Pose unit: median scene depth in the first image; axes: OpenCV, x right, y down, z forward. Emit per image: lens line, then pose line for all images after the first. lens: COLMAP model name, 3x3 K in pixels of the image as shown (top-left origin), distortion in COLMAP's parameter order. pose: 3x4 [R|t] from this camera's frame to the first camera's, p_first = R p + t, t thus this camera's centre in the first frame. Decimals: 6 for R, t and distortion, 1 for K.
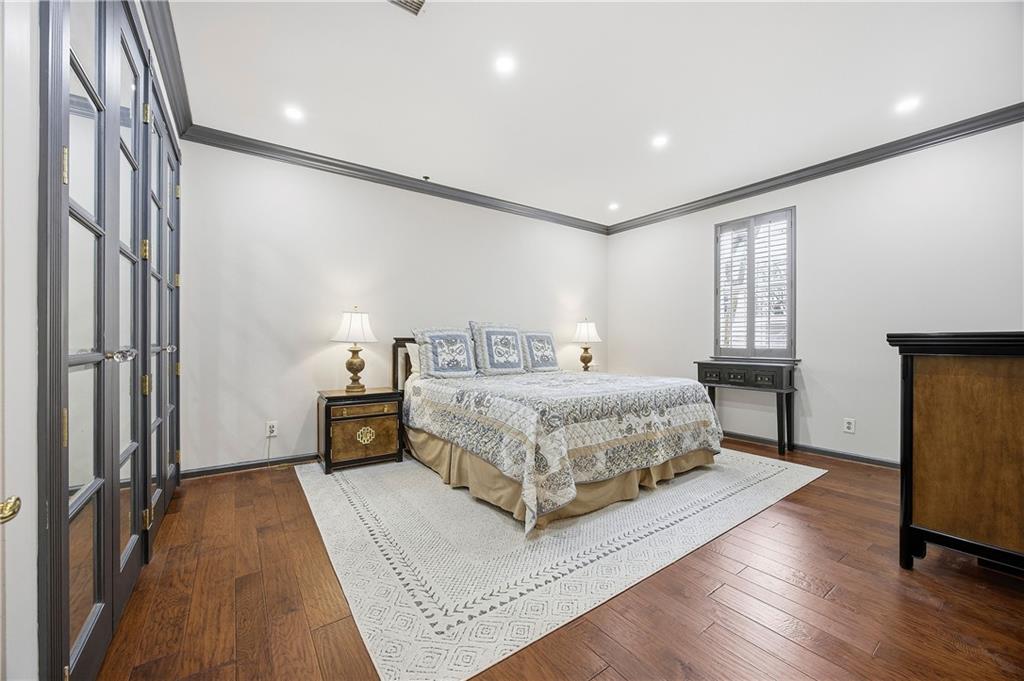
lens RADIAL K [[396.8, 0, 511.9], [0, 396.8, 342.0], [0, 0, 1]] dist [-0.015533, 0.003732]
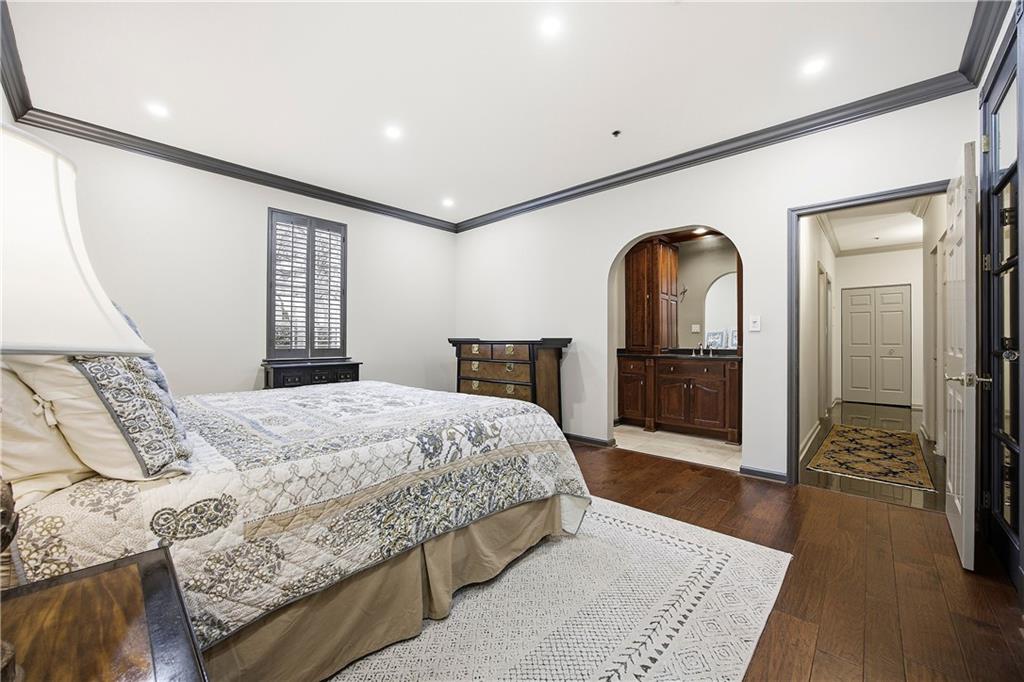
lens RADIAL K [[396.8, 0, 508.2], [0, 396.8, 338.4], [0, 0, 1]] dist [-0.015533, 0.003732]
pose [[-0.211744, 0.007545, 0.977296, -0.699169], [-0.000261, 0.999970, -0.007777, -0.003886], [-0.977325, -0.001902, -0.211735, 1.044374]]
